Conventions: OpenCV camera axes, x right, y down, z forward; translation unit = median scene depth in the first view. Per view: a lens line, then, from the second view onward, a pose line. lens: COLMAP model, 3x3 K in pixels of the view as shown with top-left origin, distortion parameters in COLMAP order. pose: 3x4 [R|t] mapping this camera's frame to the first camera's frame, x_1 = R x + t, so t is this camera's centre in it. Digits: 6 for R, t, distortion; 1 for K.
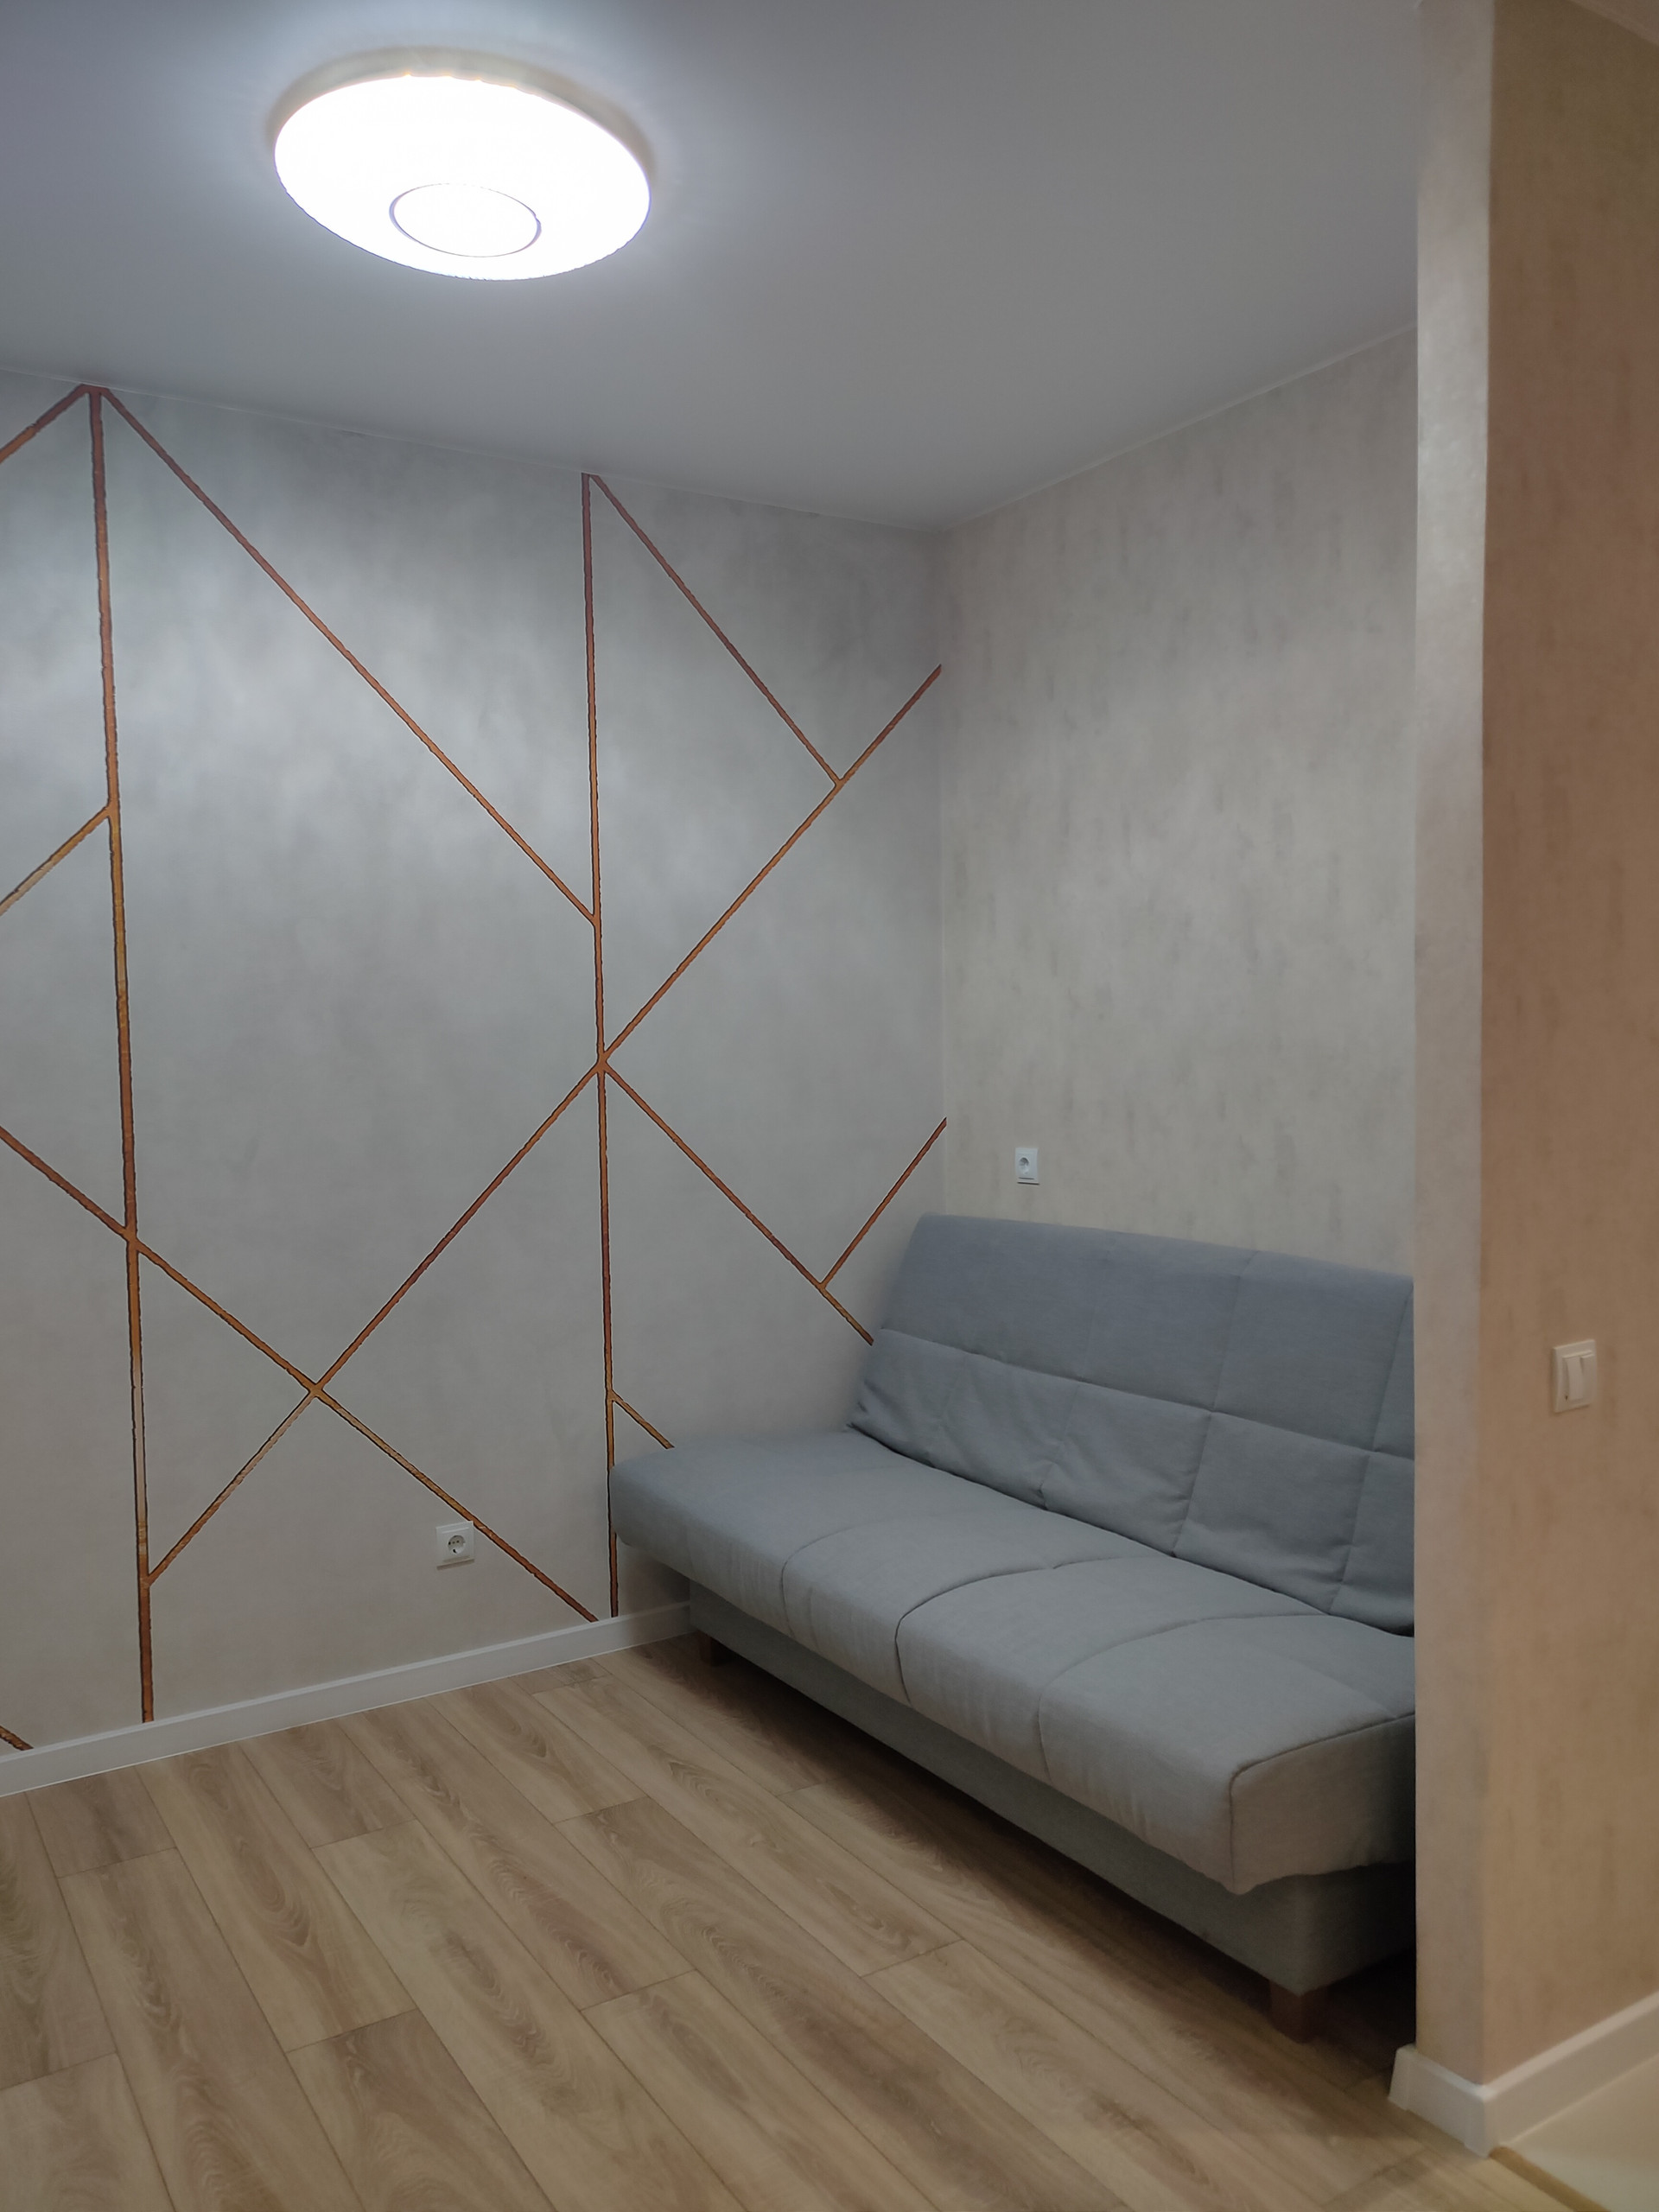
lens RADIAL K [[1689.9, 0, 821.3], [0, 1689.9, 1107.0], [0, 0, 1]] dist [0.060081, -0.045710]
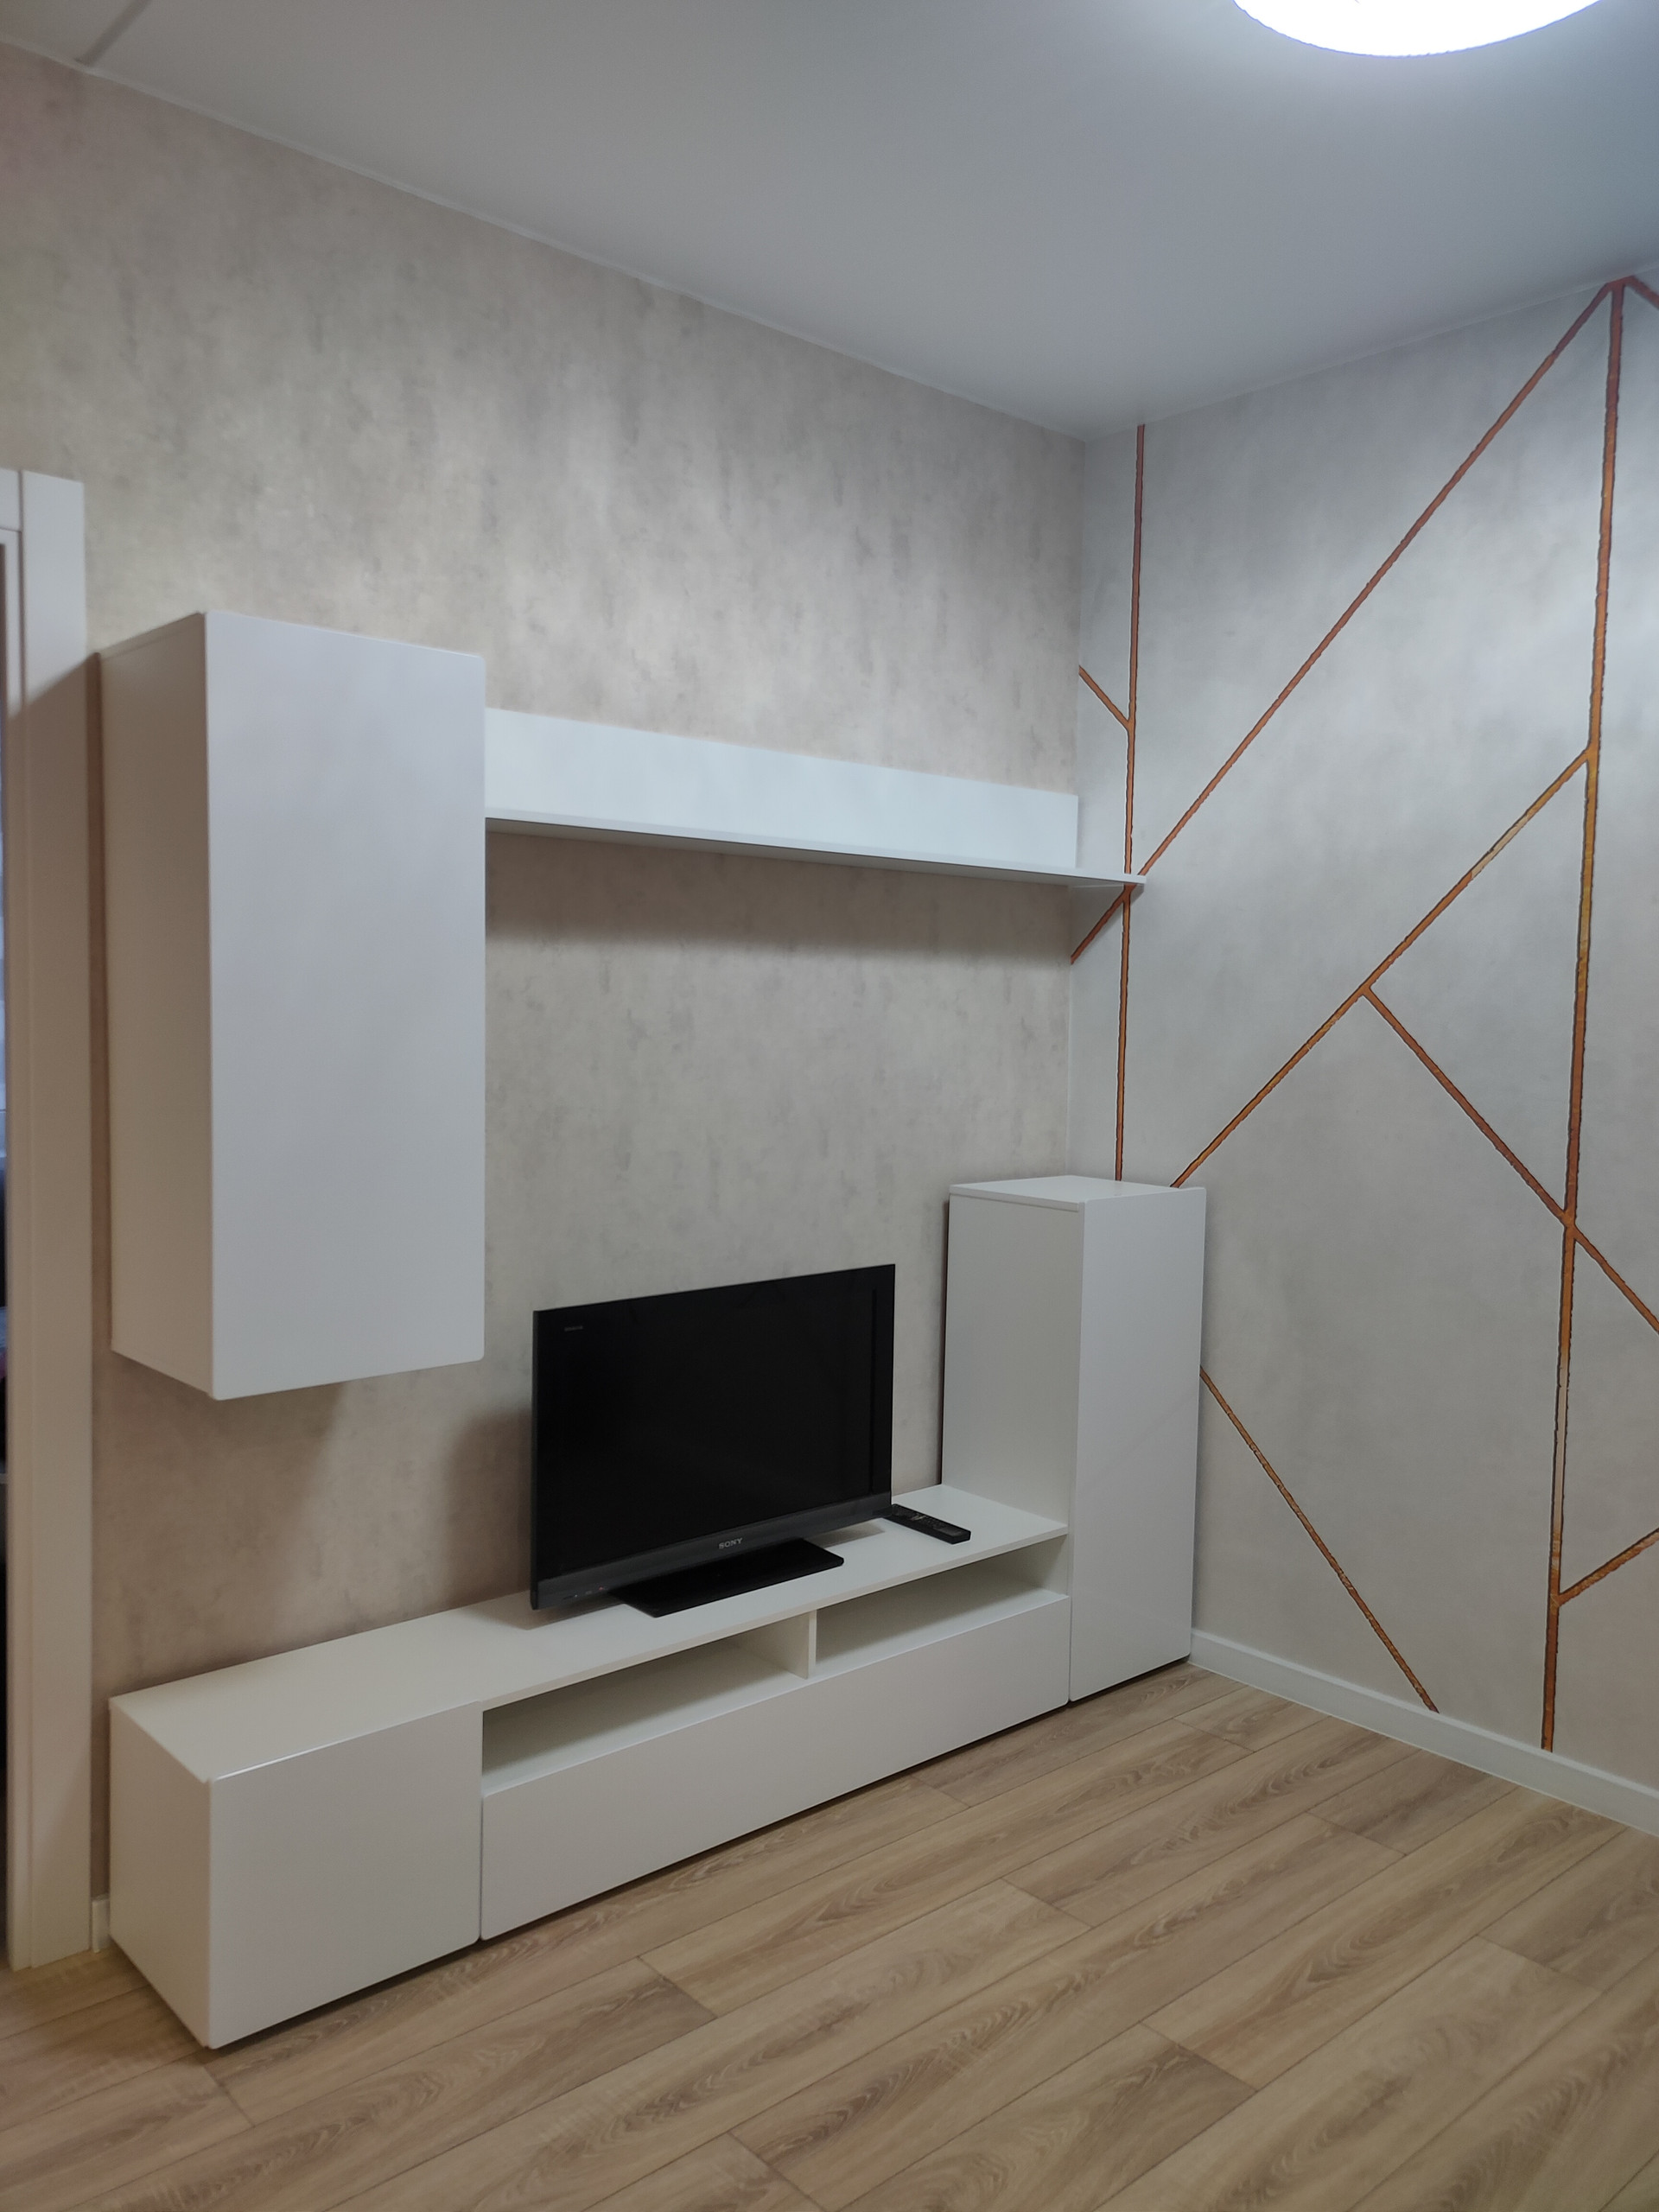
lens RADIAL K [[1689.9, 0, 821.3], [0, 1689.9, 1107.0], [0, 0, 1]] dist [0.060081, -0.045710]
pose [[0.170832, 0.083110, -0.981789, 0.421219], [-0.068798, 0.995010, 0.072258, -0.023723], [0.982895, 0.055201, 0.175697, 0.446330]]
